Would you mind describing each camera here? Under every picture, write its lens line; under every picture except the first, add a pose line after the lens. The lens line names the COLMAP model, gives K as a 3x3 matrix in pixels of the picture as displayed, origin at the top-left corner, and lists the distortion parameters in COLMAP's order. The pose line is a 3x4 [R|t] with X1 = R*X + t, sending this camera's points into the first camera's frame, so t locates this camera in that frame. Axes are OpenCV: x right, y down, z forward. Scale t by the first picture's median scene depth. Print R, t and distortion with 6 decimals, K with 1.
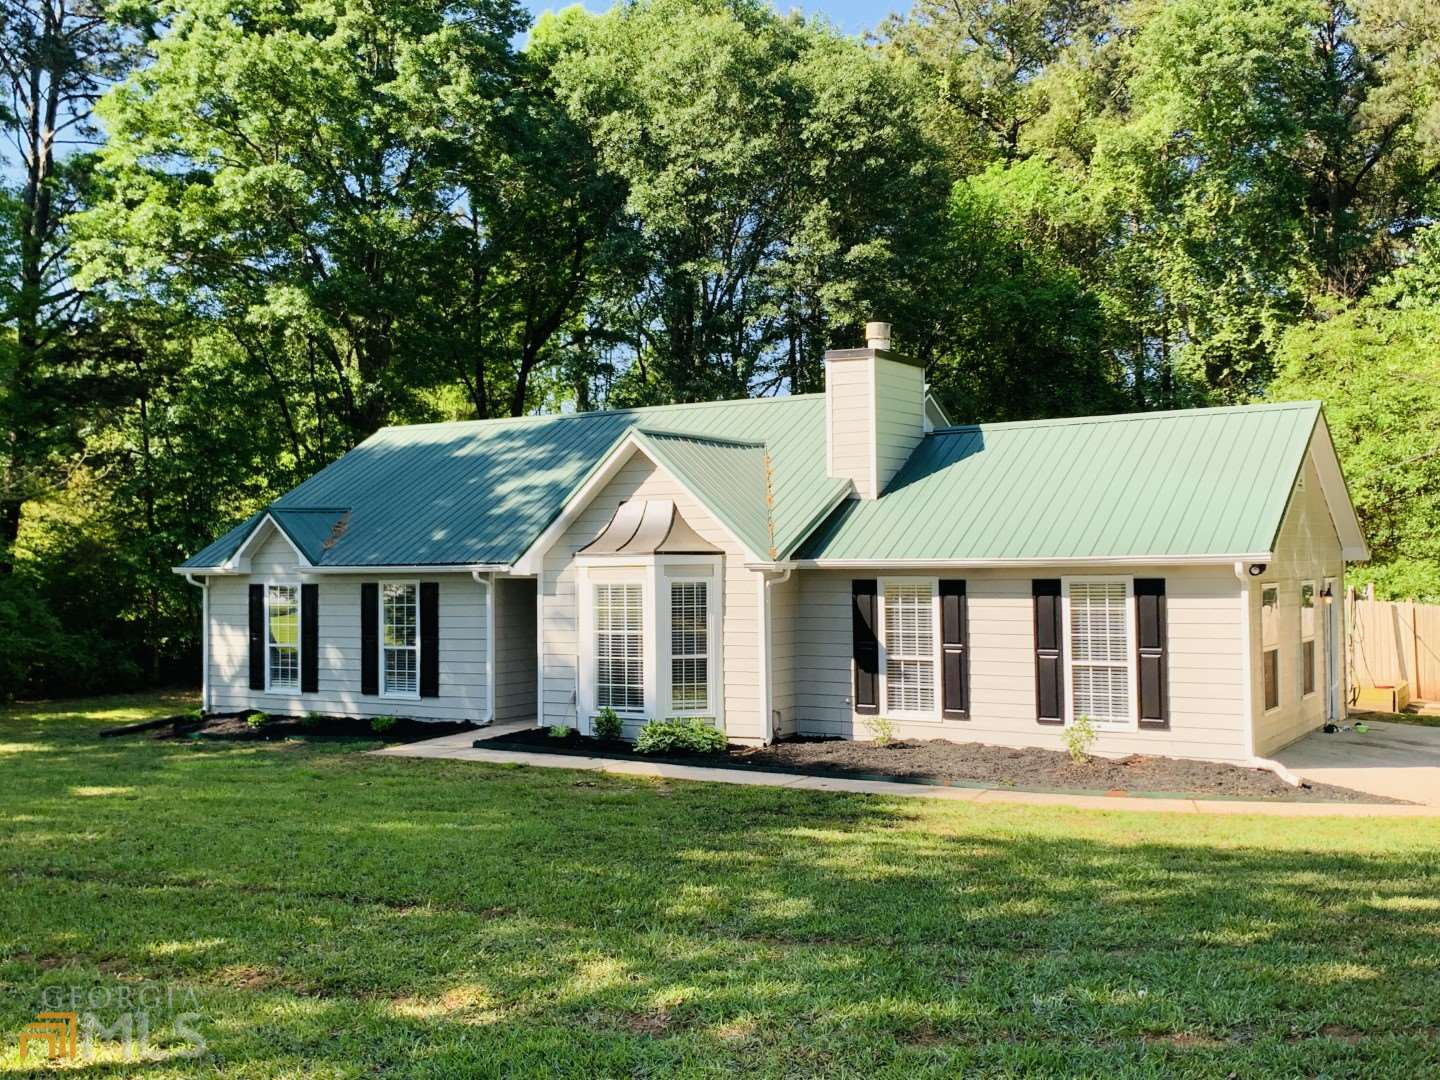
lens RADIAL K [[1488.2, 0, 720.6], [0, 1488.2, 533.8], [0, 0, 1]] dist [0.032386, 0.000000]
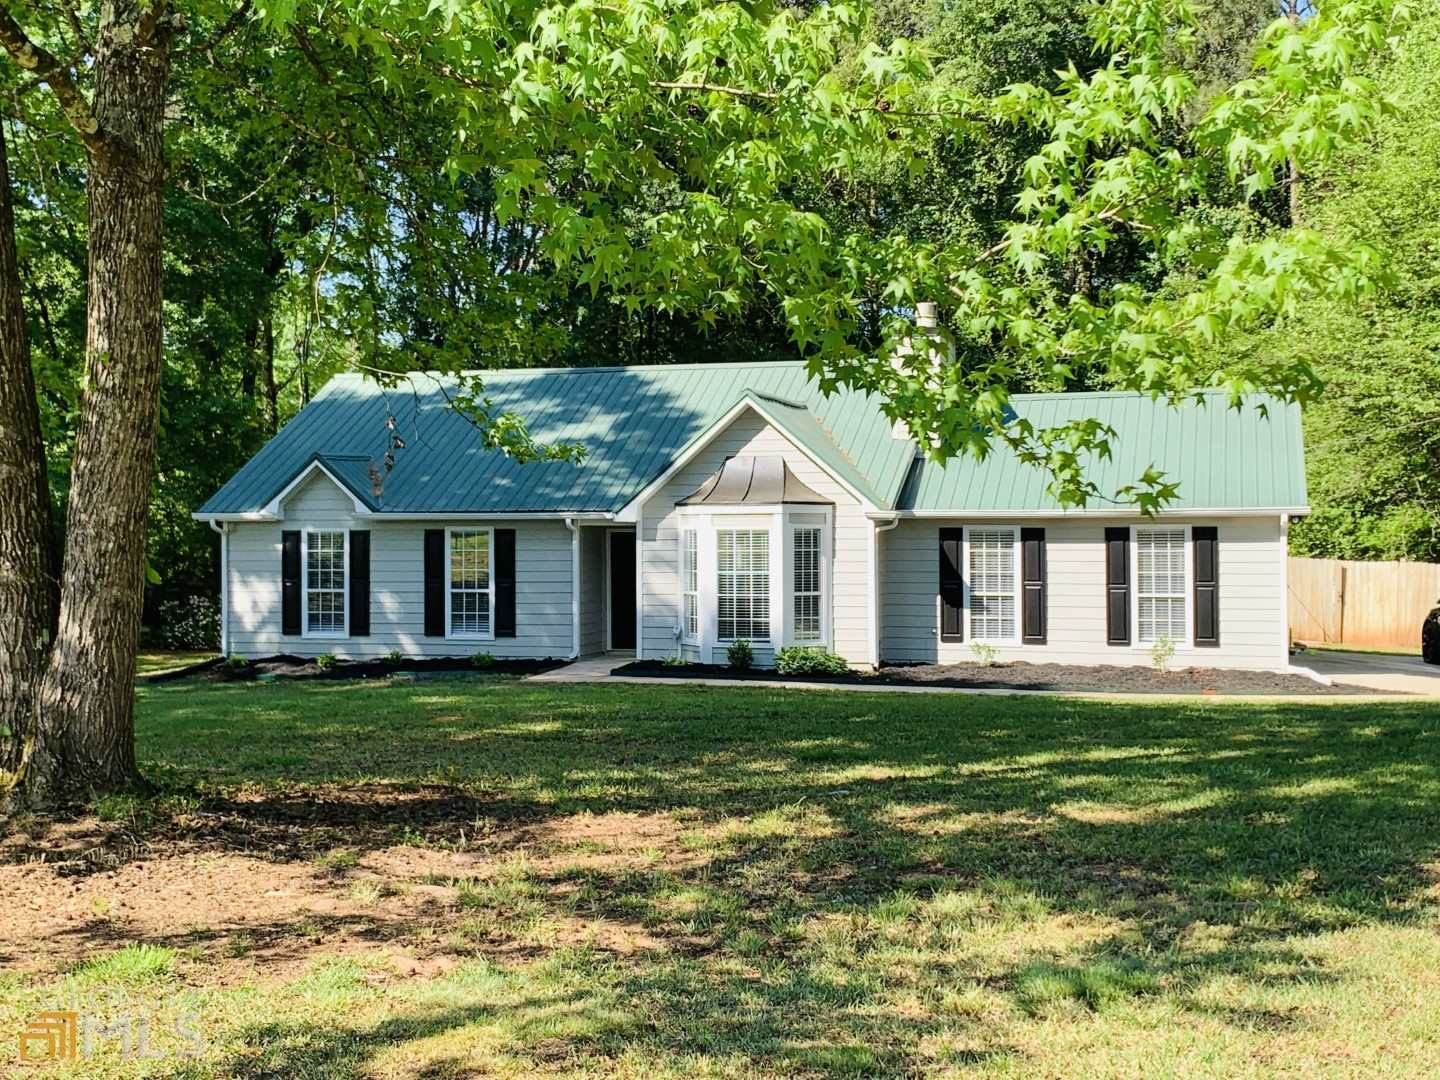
lens RADIAL K [[1748.4, 0, 719.4], [0, 1748.4, 549.6], [0, 0, 1]] dist [0.083467, 0.000000]
pose [[0.962801, 0.005360, 0.270157, -0.447567], [-0.014010, 0.999449, 0.030099, 0.009043], [-0.269847, -0.032764, 0.962346, -0.276208]]
